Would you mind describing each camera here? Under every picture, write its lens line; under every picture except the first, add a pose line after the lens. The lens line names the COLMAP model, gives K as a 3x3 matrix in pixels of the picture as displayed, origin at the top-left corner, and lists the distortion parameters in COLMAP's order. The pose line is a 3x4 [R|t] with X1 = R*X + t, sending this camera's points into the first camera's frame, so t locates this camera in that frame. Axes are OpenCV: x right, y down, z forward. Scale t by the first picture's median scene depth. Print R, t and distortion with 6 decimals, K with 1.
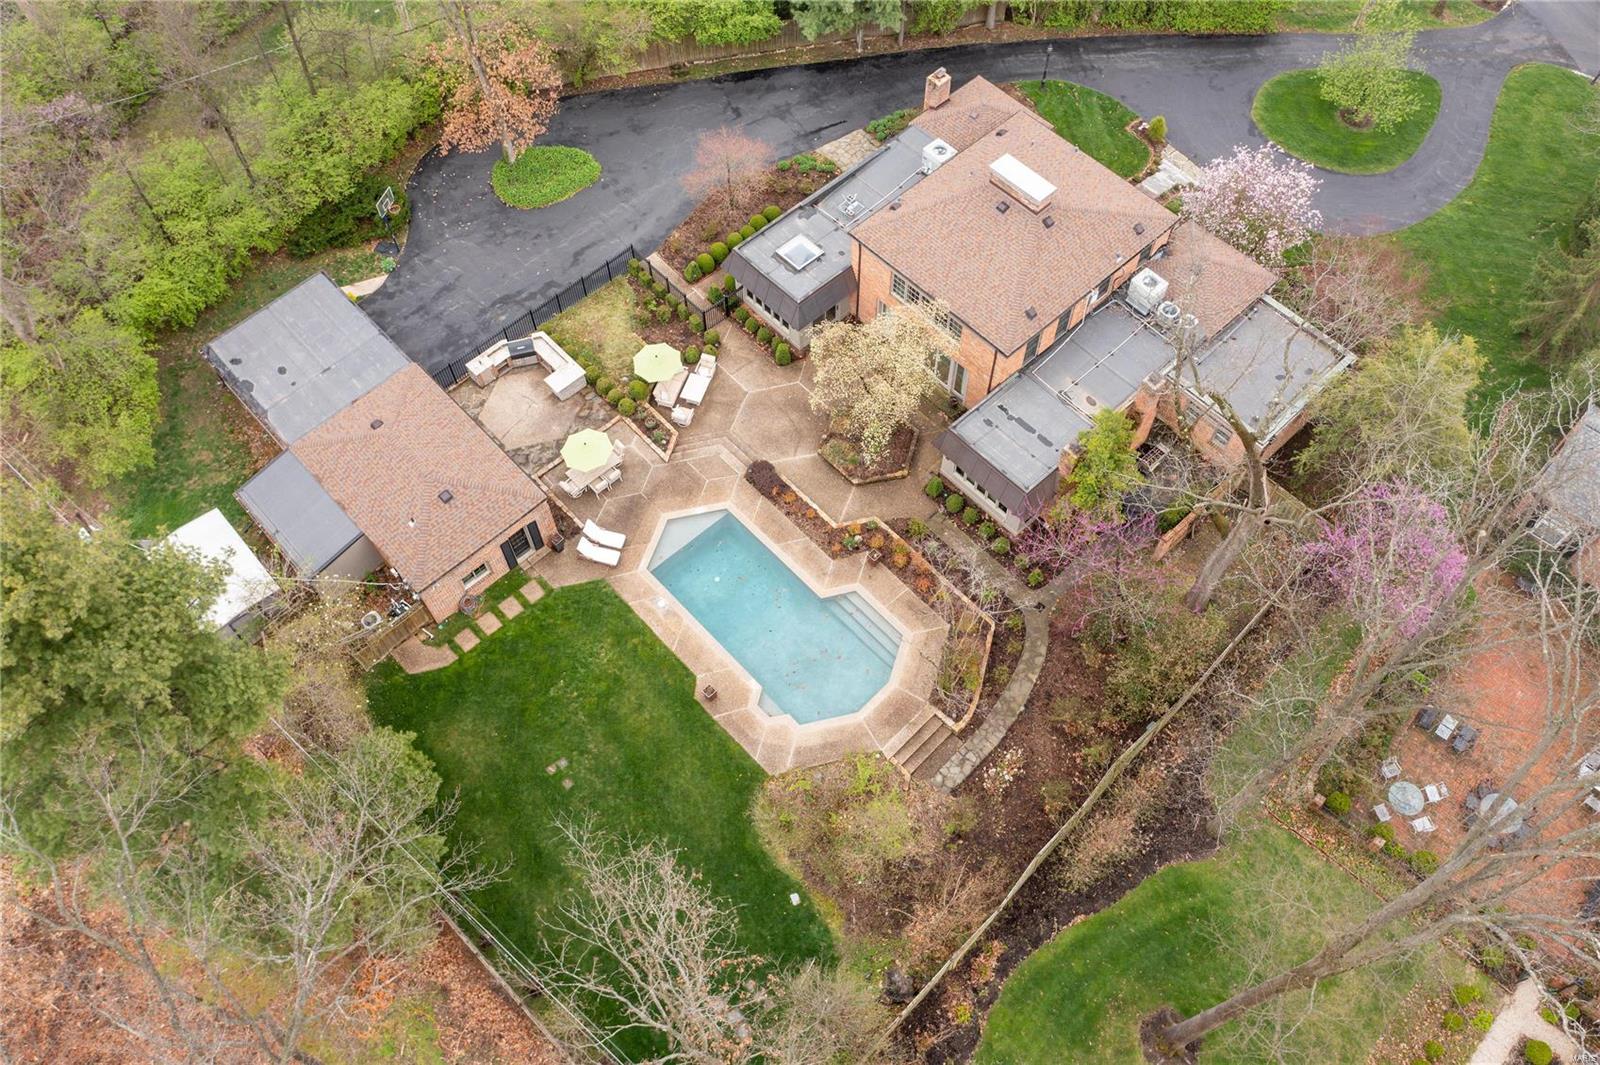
lens RADIAL K [[1278.4, 0, 800.0], [0, 1278.4, 532.5], [0, 0, 1]] dist [-0.021506, -0.003318]
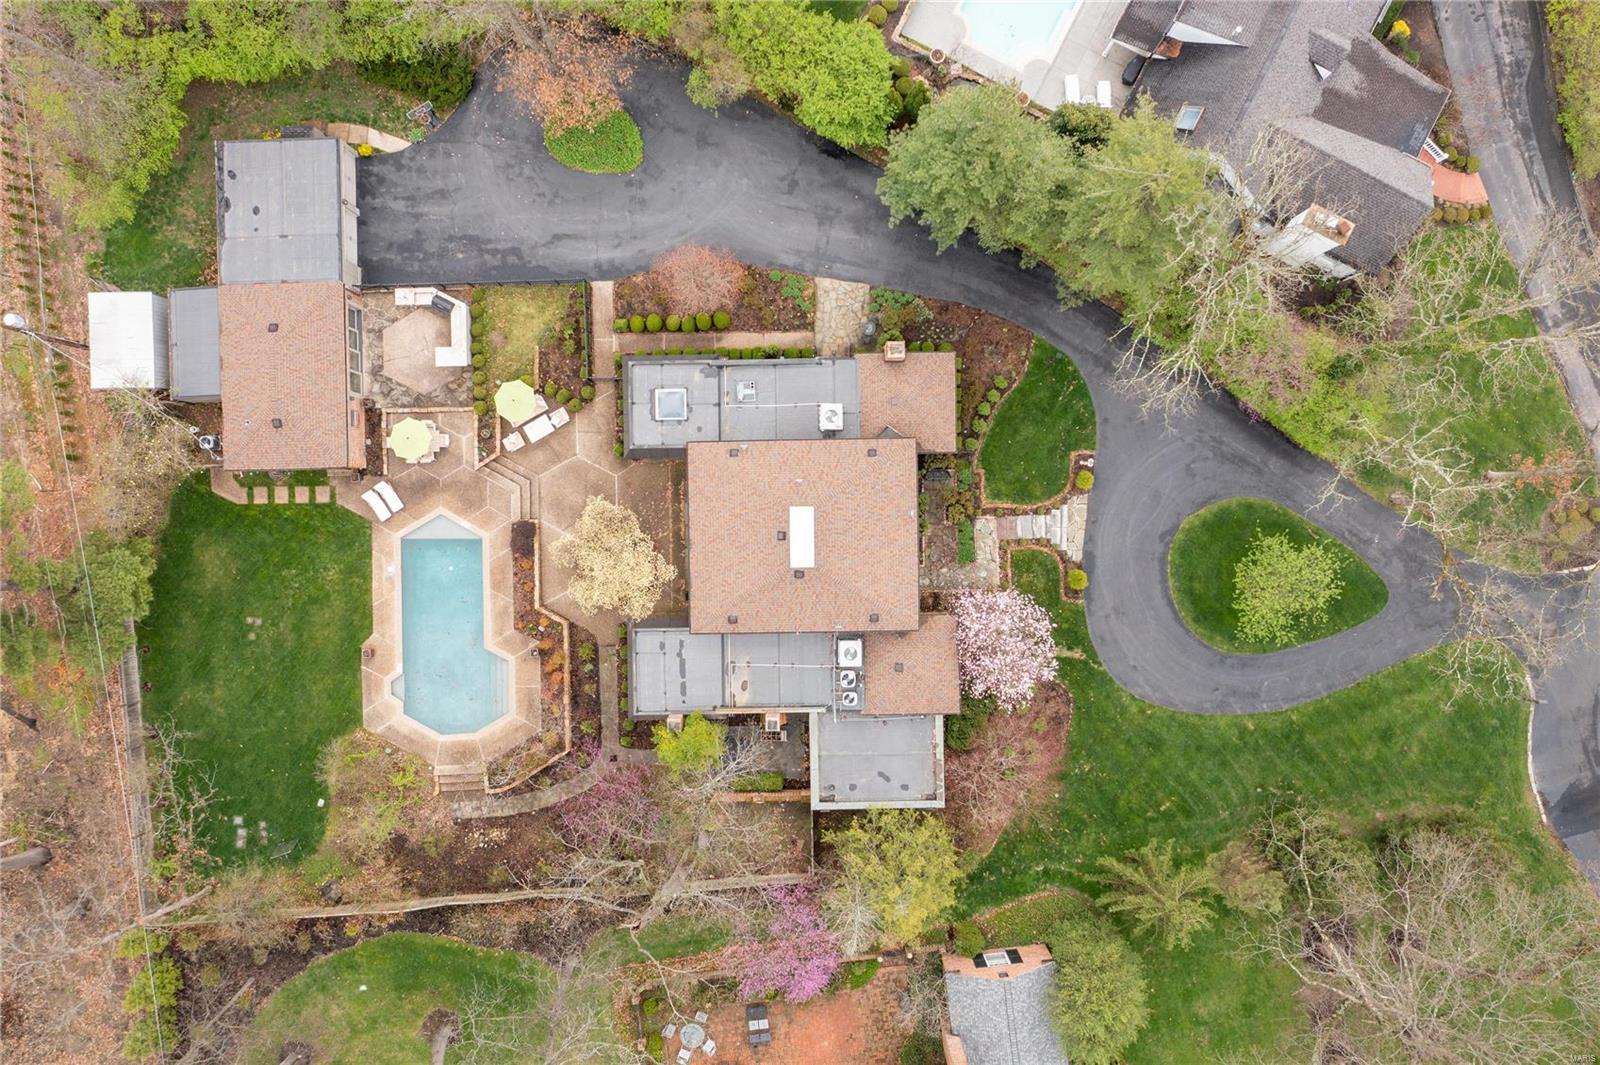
lens RADIAL K [[1256.5, 0, 800.0], [0, 1256.5, 532.5], [0, 0, 1]] dist [-0.010863, -0.004546]
pose [[0.744271, 0.667687, 0.015965, 0.154547], [-0.577196, 0.631007, 0.518340, -0.858655], [0.336015, -0.395000, 0.855026, 0.059504]]
